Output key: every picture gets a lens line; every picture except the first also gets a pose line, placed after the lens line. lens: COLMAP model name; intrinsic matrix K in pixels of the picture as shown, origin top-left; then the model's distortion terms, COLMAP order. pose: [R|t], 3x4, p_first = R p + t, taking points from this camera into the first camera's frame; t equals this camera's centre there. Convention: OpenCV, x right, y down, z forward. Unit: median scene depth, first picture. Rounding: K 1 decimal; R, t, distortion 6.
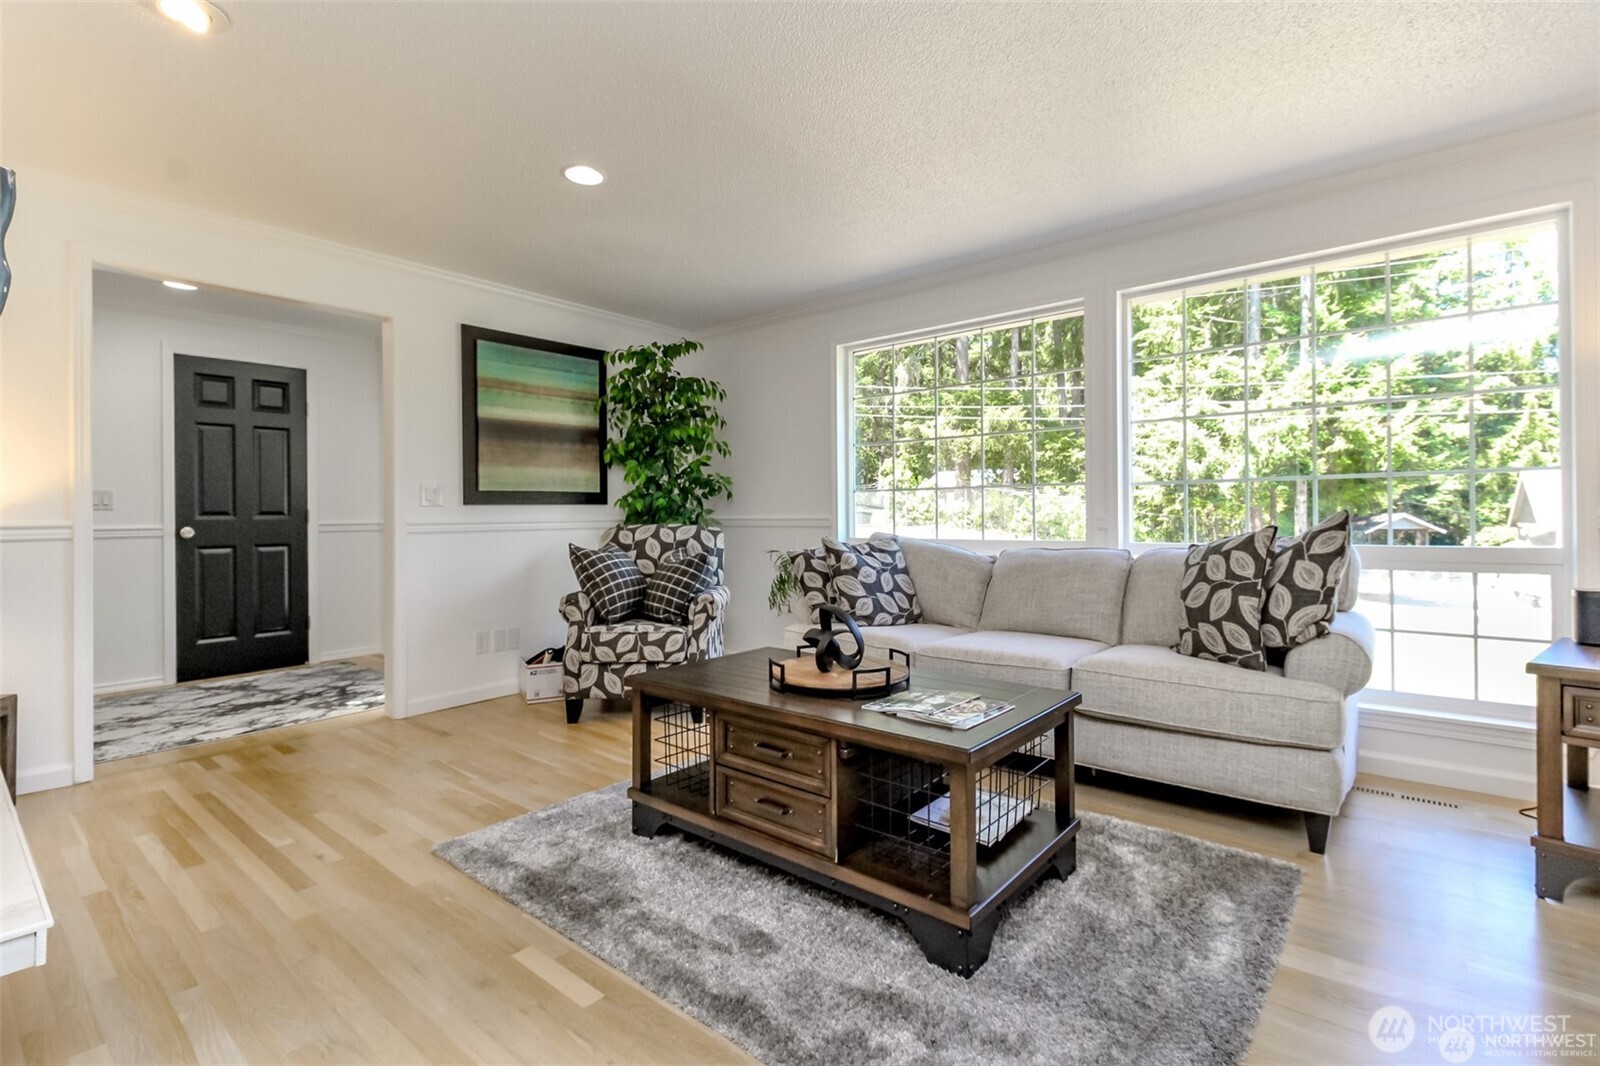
lens RADIAL K [[738.2, 0, 806.1], [0, 738.2, 514.4], [0, 0, 1]] dist [0.003346, -0.006569]
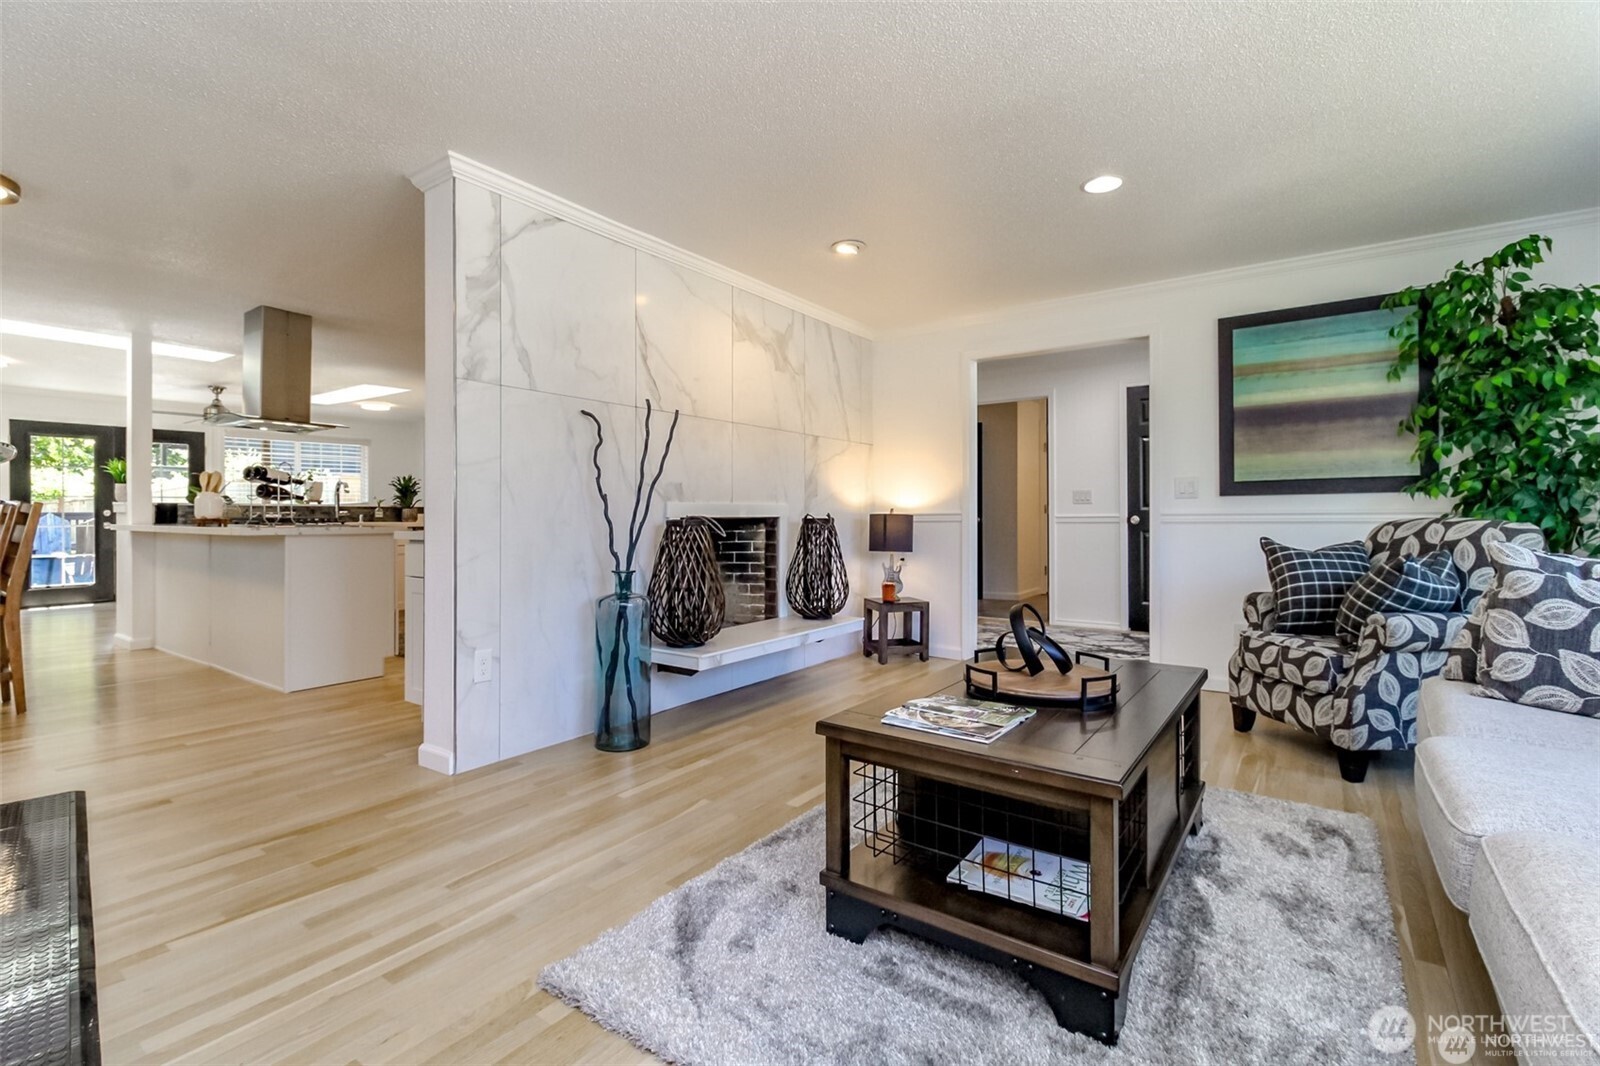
lens RADIAL K [[738.2, 0, 806.1], [0, 738.2, 514.4], [0, 0, 1]] dist [0.003346, -0.006569]
pose [[0.075836, 0.008955, -0.997080, 0.506099], [0.003933, 0.999949, 0.009279, 0.000536], [0.997113, -0.004625, 0.075797, 0.351150]]
